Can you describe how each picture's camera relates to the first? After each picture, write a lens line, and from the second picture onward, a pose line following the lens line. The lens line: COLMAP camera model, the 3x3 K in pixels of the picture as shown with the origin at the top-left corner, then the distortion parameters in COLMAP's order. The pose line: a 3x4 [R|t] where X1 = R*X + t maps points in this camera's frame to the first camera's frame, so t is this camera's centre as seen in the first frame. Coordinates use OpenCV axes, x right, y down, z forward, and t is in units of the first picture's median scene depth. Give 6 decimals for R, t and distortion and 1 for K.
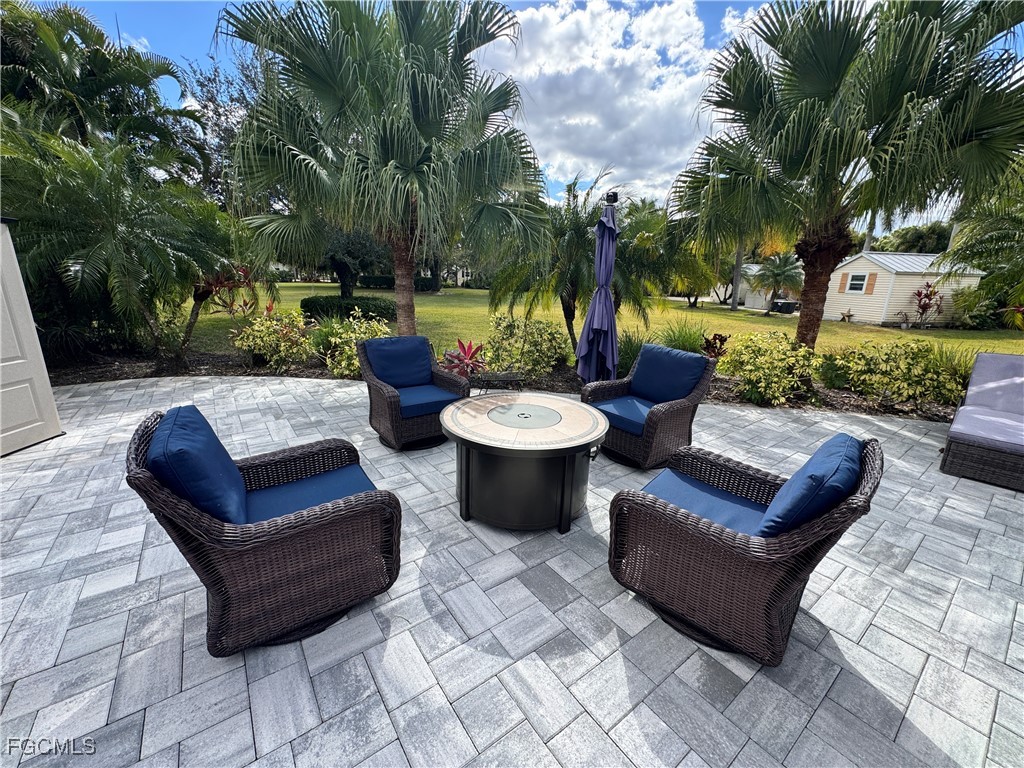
lens RADIAL K [[408.5, 0, 511.5], [0, 408.5, 384.9], [0, 0, 1]] dist [-0.001924, 0.000211]
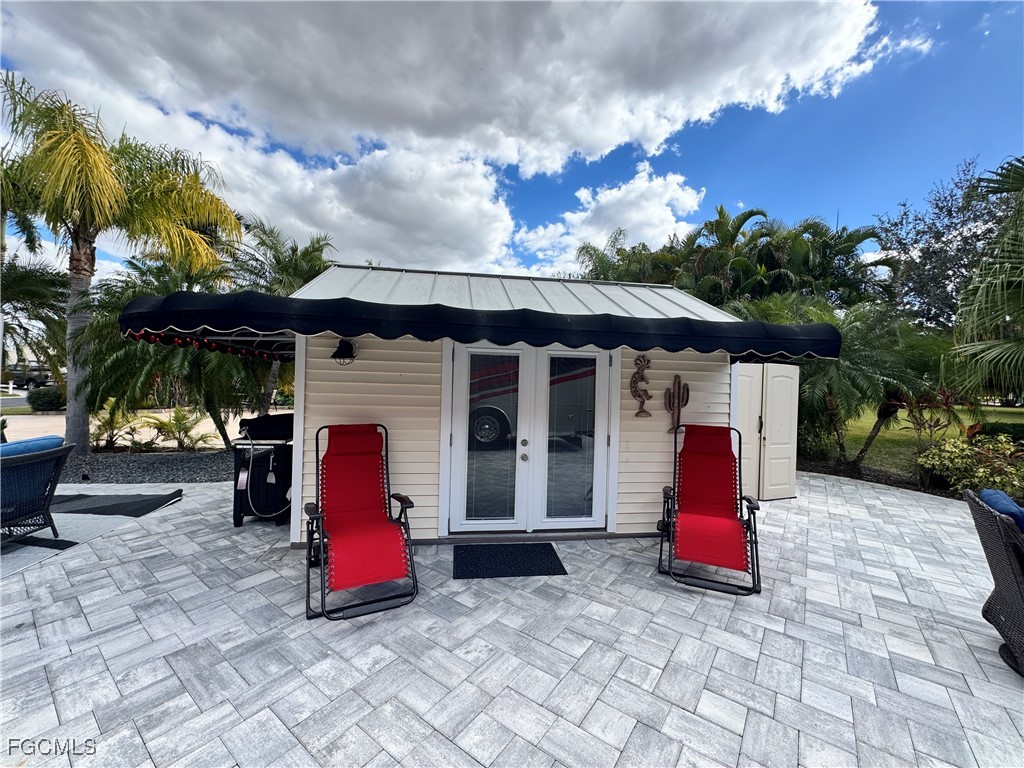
lens RADIAL K [[408.5, 0, 511.5], [0, 408.5, 384.9], [0, 0, 1]] dist [-0.001924, 0.000211]
pose [[0.291402, -0.004586, -0.956590, 0.024385], [-0.263569, 0.960897, -0.084897, 0.101711], [0.919574, 0.276867, 0.278798, -0.398402]]
